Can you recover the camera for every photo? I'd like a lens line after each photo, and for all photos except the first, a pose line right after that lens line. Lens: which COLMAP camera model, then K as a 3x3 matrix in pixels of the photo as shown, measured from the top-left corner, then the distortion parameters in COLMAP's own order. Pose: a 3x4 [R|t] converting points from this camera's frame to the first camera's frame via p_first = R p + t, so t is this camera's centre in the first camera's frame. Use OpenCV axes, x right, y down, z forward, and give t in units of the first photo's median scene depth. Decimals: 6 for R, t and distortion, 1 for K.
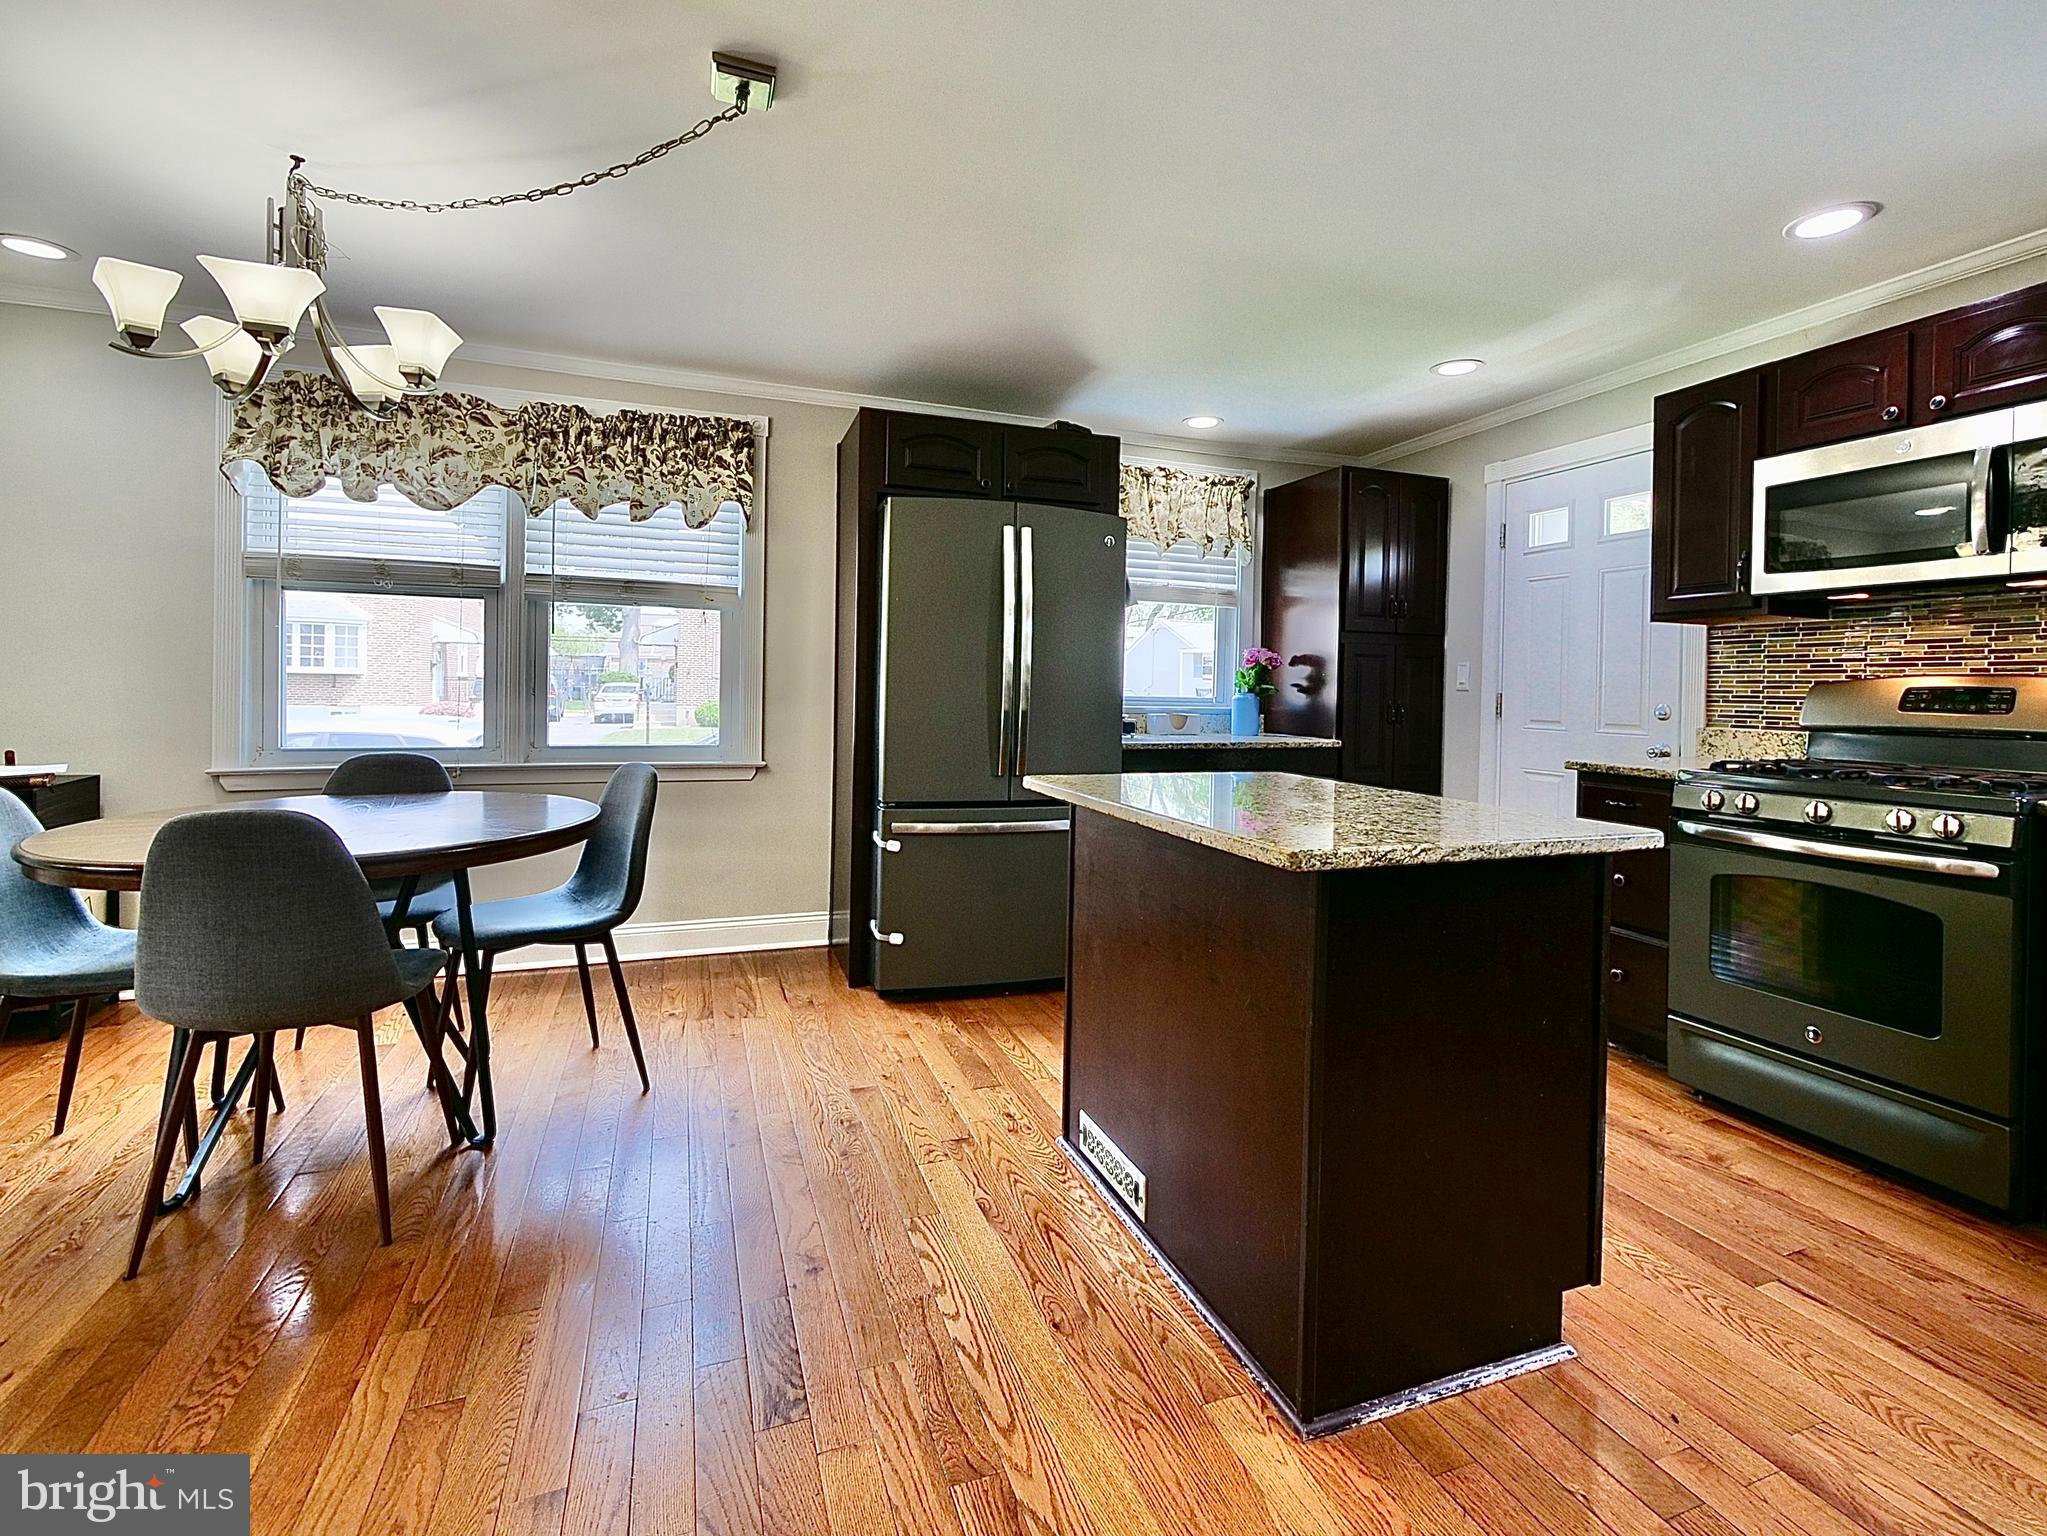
lens RADIAL K [[949.5, 0, 1065.3], [0, 949.5, 693.0], [0, 0, 1]] dist [-0.003426, 0.000013]
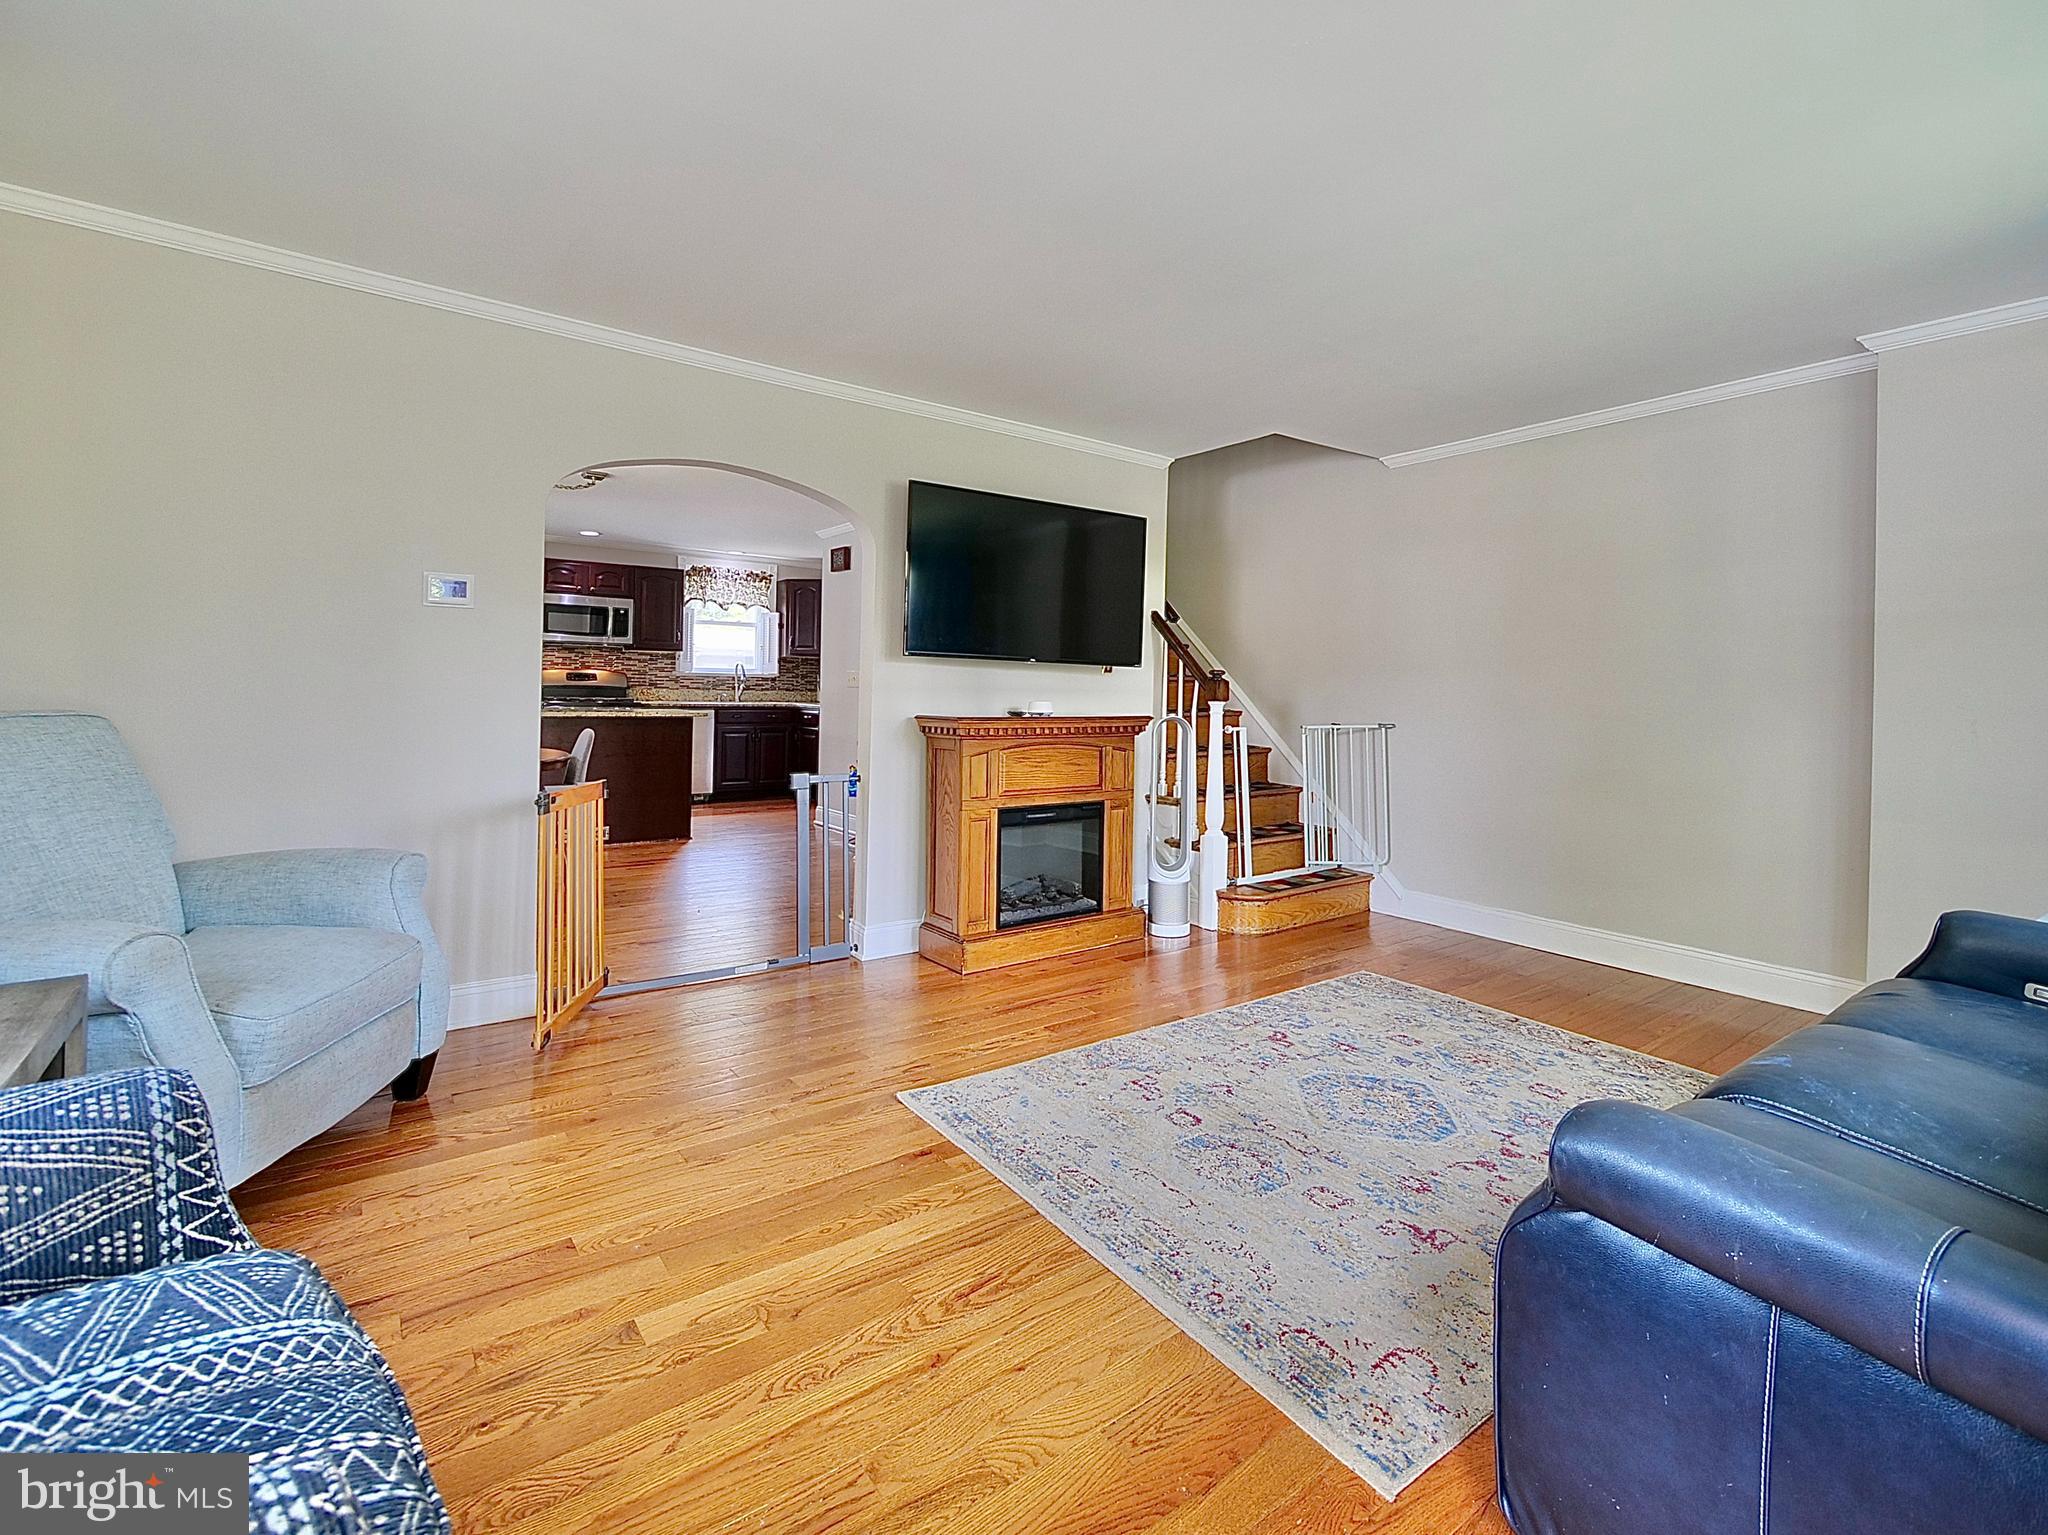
lens RADIAL K [[949.9, 0, 1065.8], [0, 949.9, 692.5], [0, 0, 1]] dist [-0.003426, 0.000013]
pose [[-0.278314, -0.025687, 0.960147, -2.036770], [-0.021081, 0.999565, 0.020631, -0.031369], [-0.960259, -0.014499, -0.278735, 0.226276]]
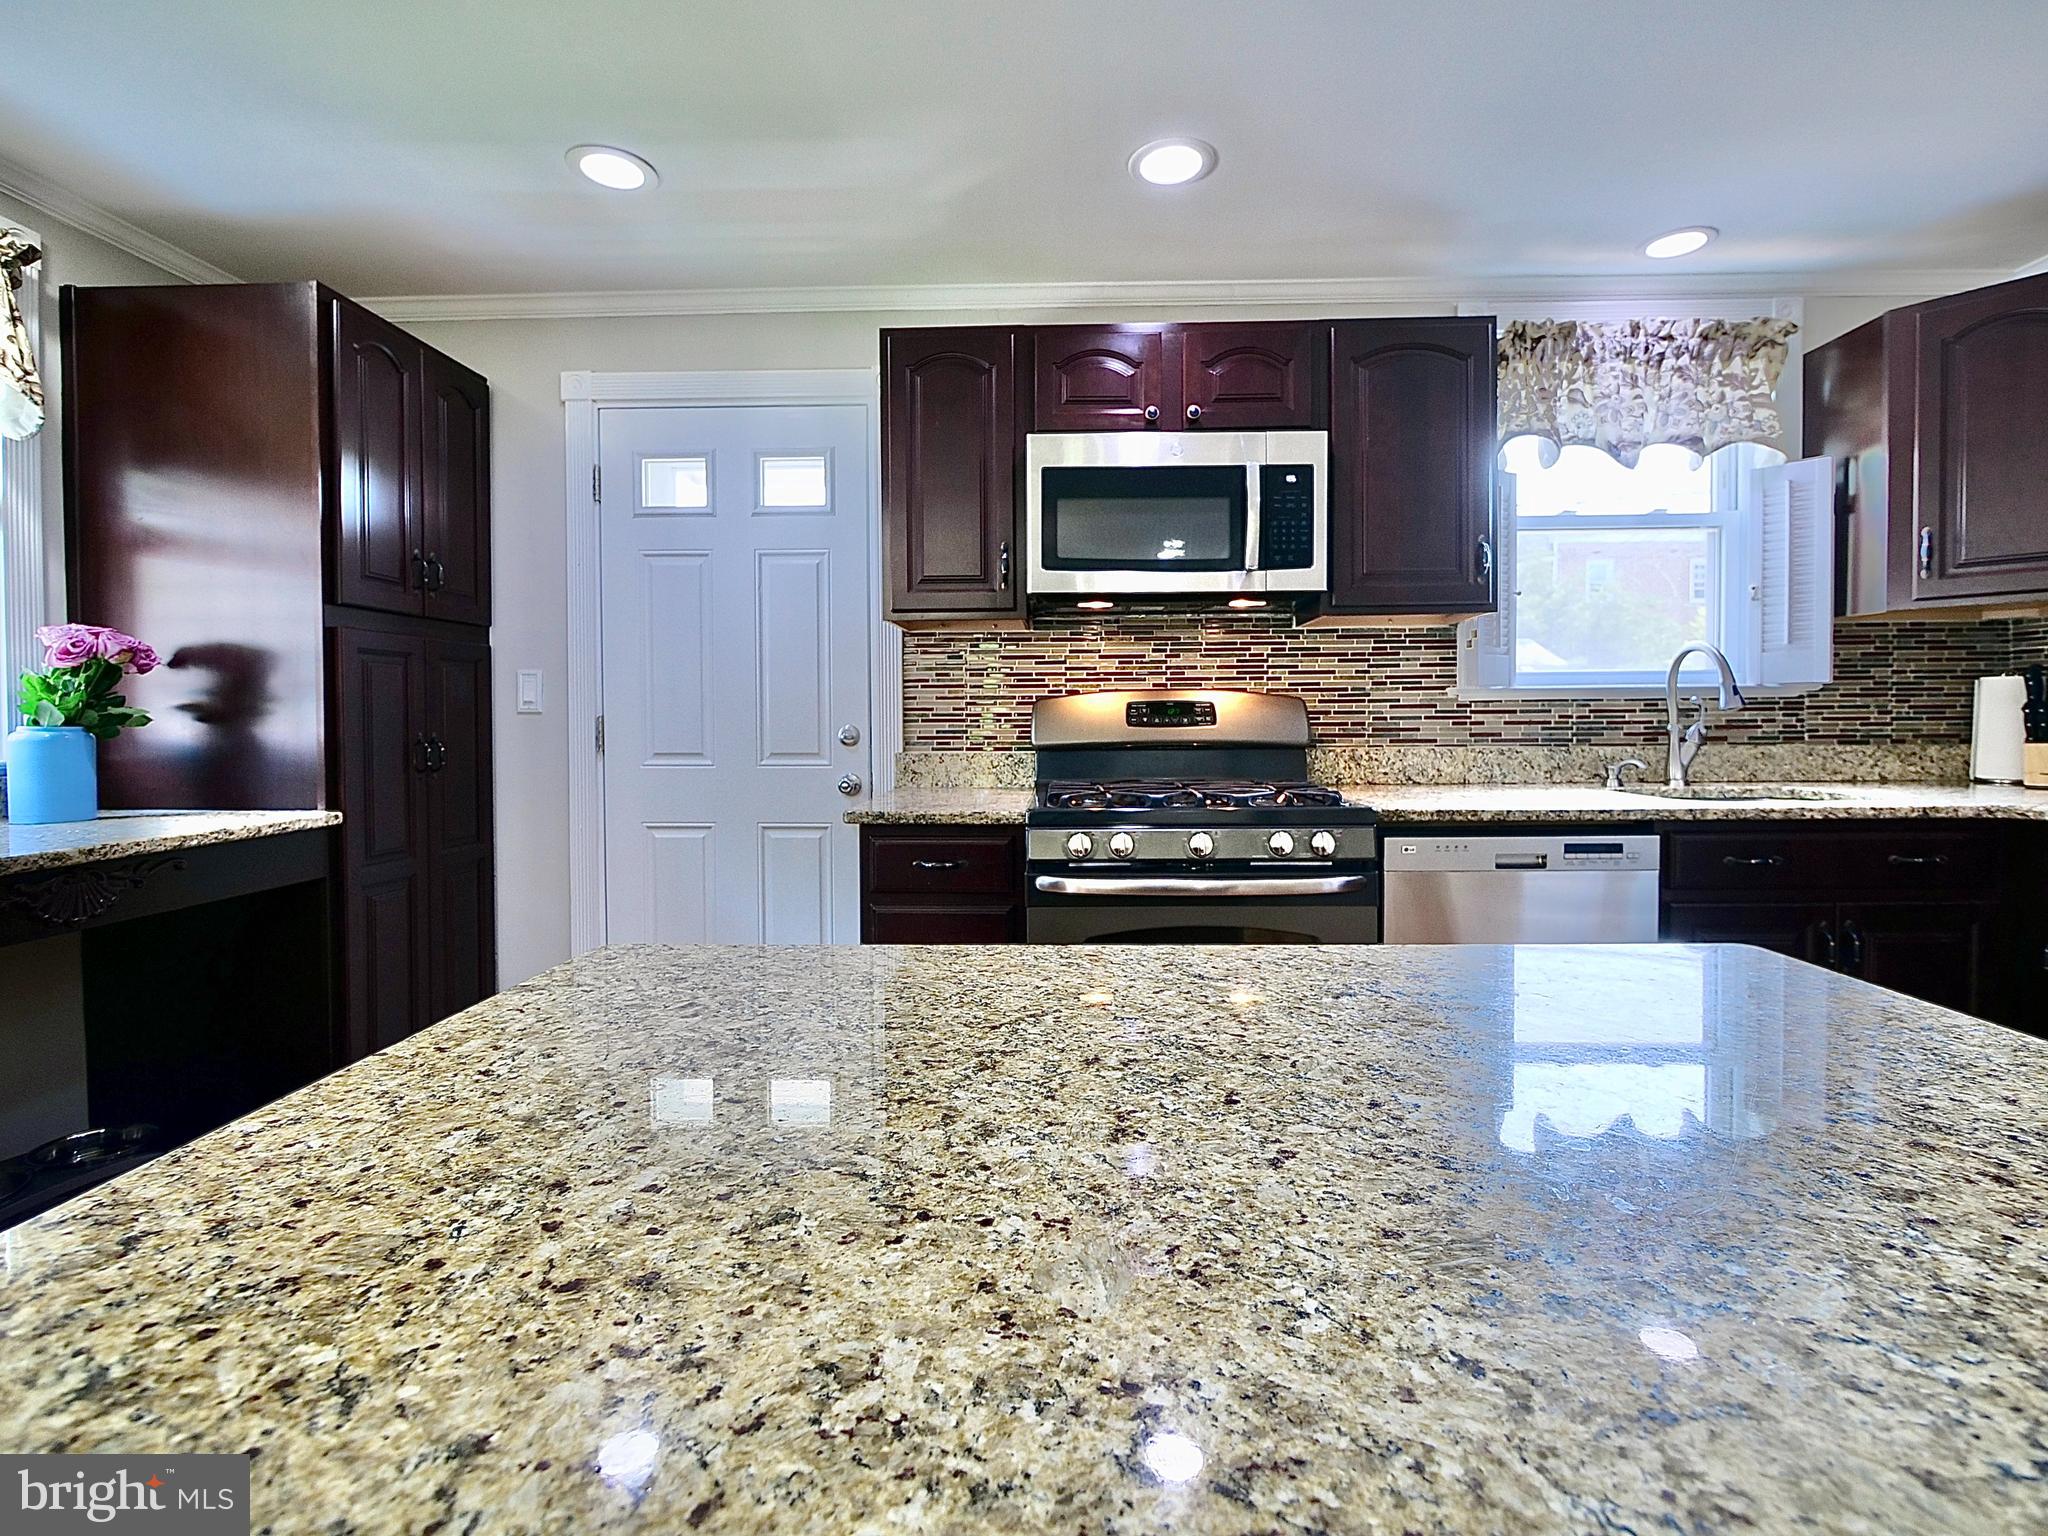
lens RADIAL K [[911.1, 0, 1039.0], [0, 911.1, 737.3], [0, 0, 1]] dist [-0.003692, 0.000406]
pose [[0.397266, -0.039090, 0.916870, -0.020019], [0.016525, 0.999235, 0.035442, -0.003163], [-0.917555, 0.001071, 0.397608, 0.555621]]
